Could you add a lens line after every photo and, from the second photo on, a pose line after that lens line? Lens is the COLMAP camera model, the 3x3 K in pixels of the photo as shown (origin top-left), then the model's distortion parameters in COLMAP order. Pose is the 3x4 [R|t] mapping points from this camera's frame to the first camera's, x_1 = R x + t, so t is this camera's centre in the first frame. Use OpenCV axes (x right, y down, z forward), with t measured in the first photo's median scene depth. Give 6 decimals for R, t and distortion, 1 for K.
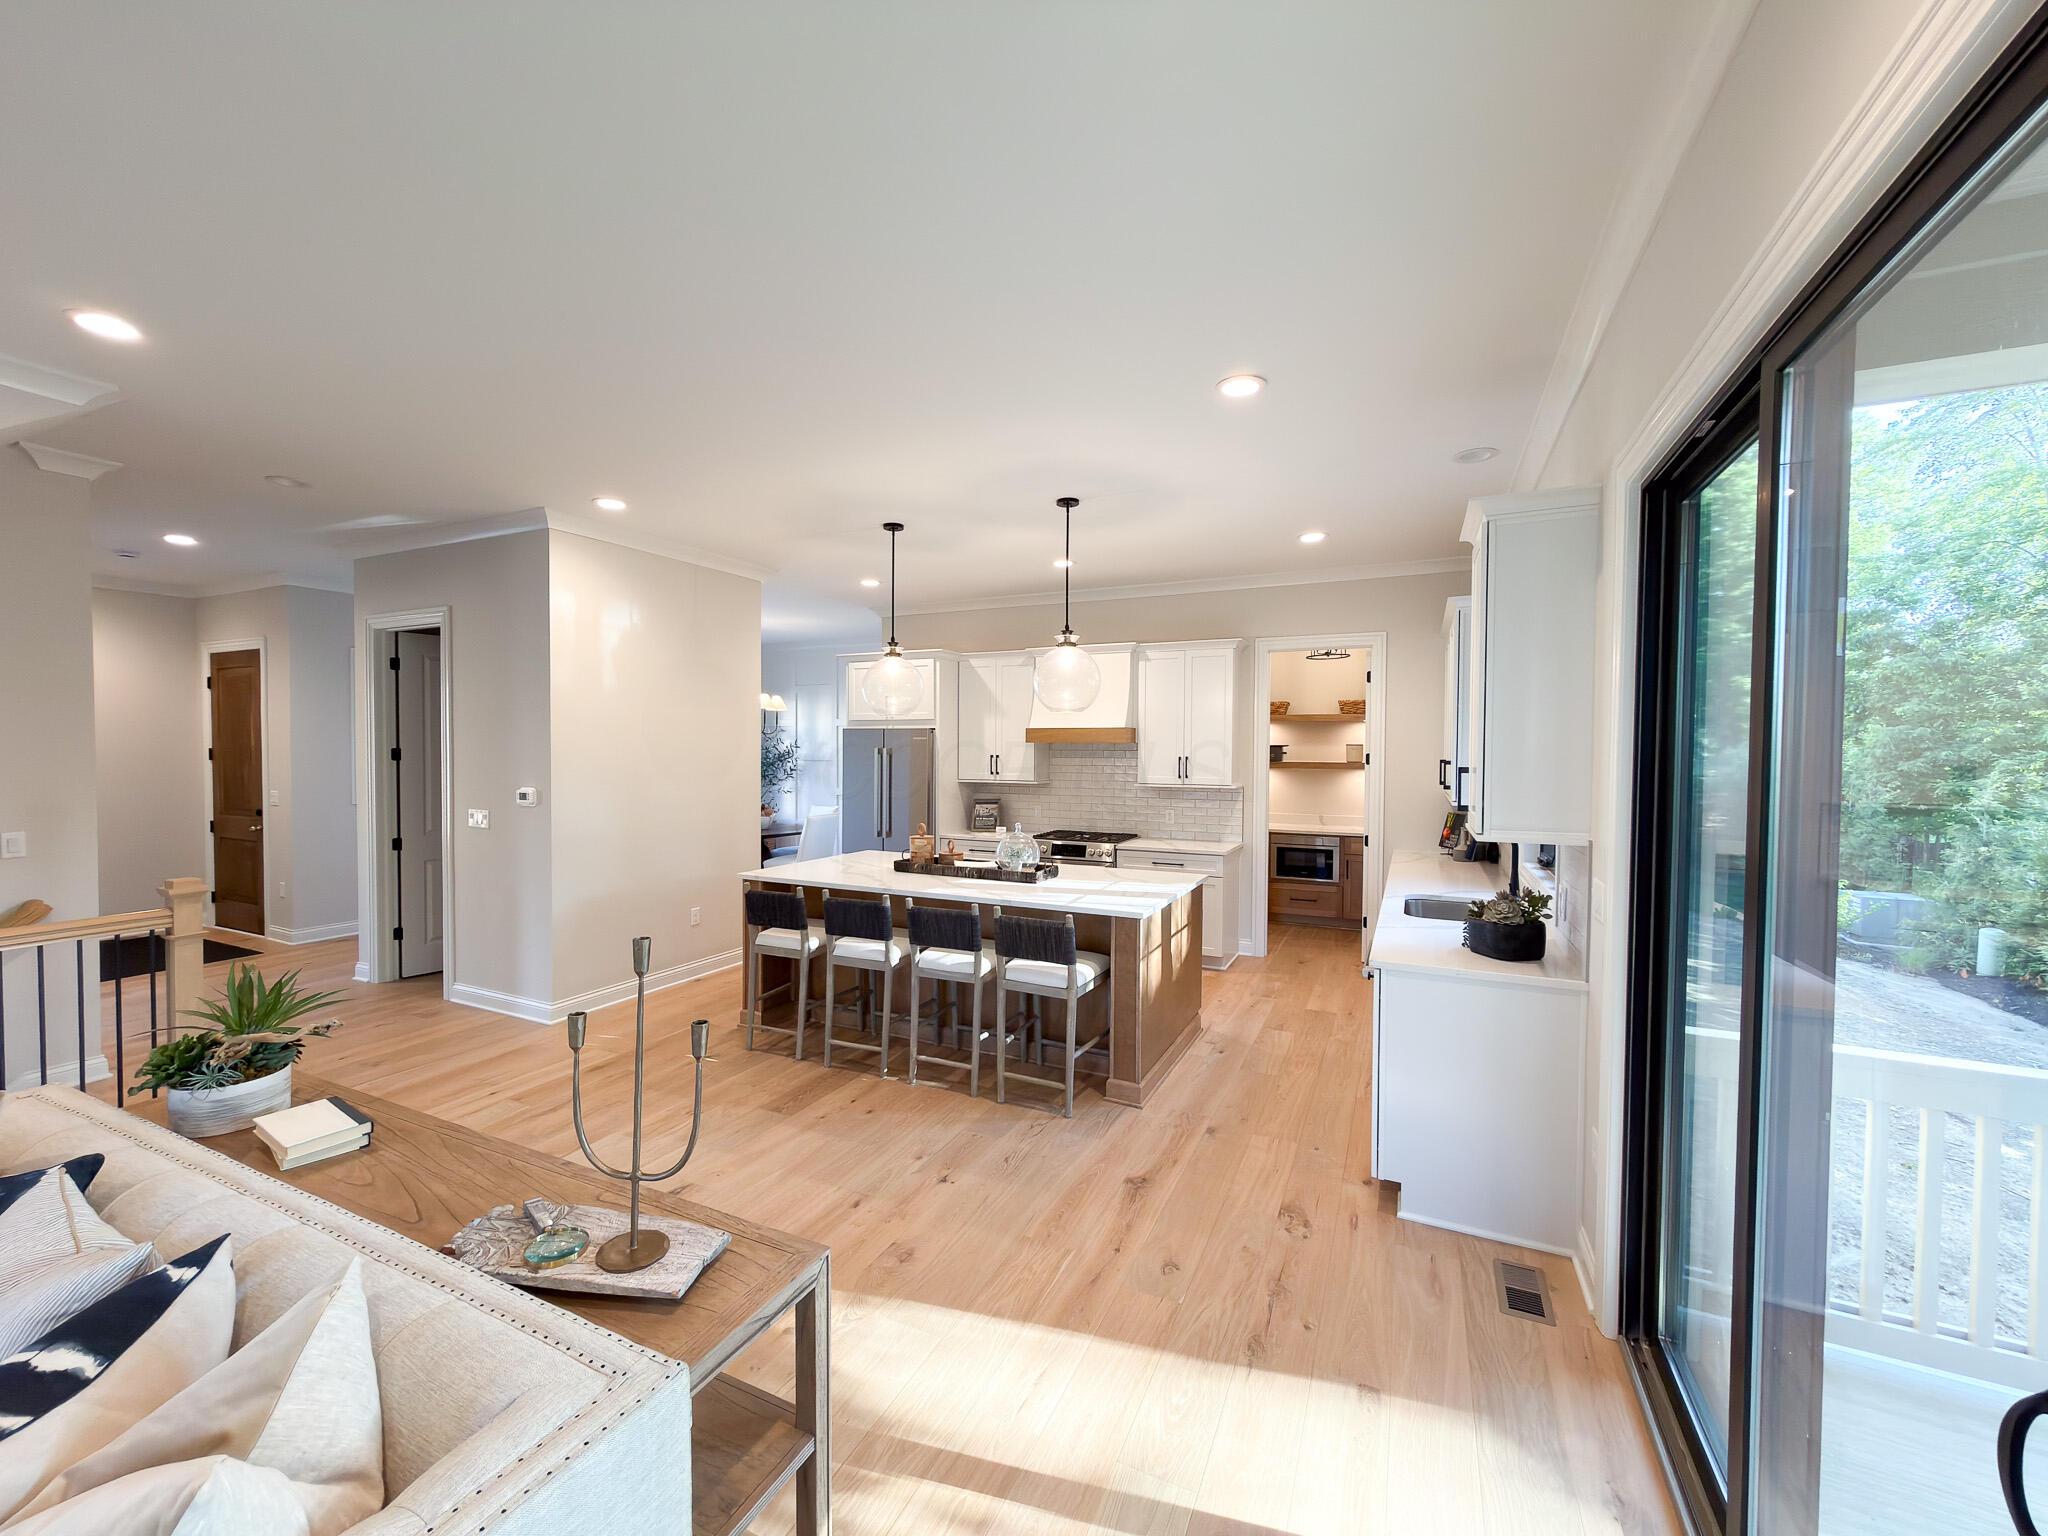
lens RADIAL K [[818.6, 0, 1024.0], [0, 818.6, 768.0], [0, 0, 1]] dist [-0.000049, -0.000031]
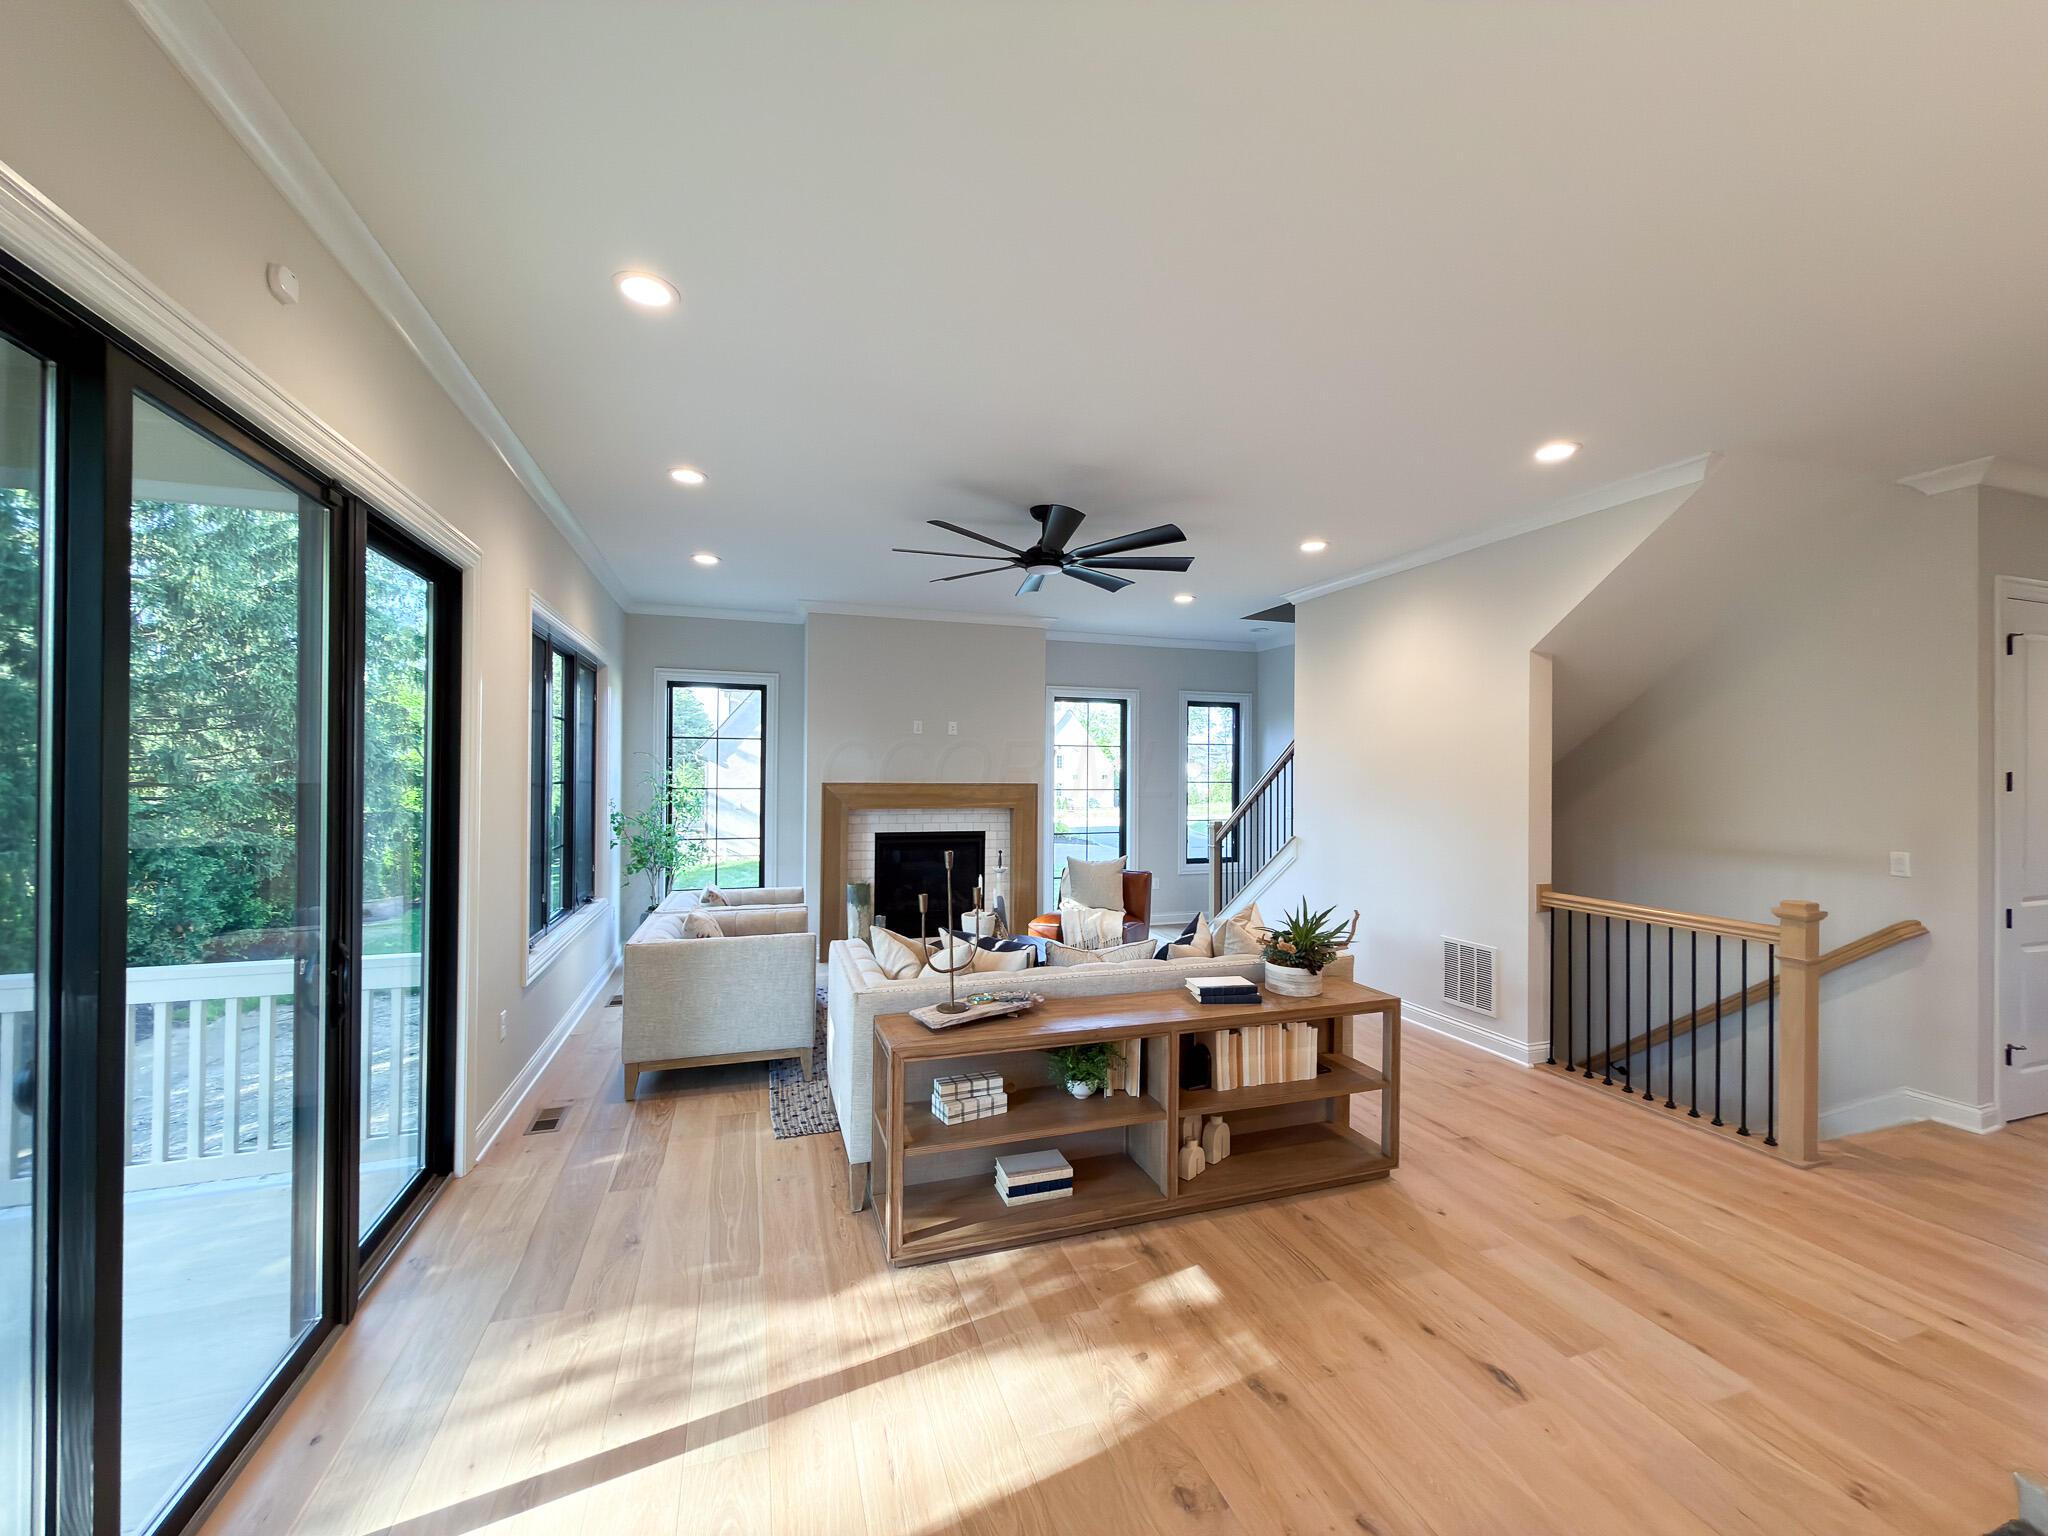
lens RADIAL K [[818.6, 0, 1024.0], [0, 818.6, 768.0], [0, 0, 1]] dist [-0.000049, -0.000031]
pose [[-0.719781, -0.012907, -0.694081, 0.334027], [-0.026958, 0.999593, 0.009368, -0.009625], [0.693678, 0.025454, -0.719836, 1.068001]]
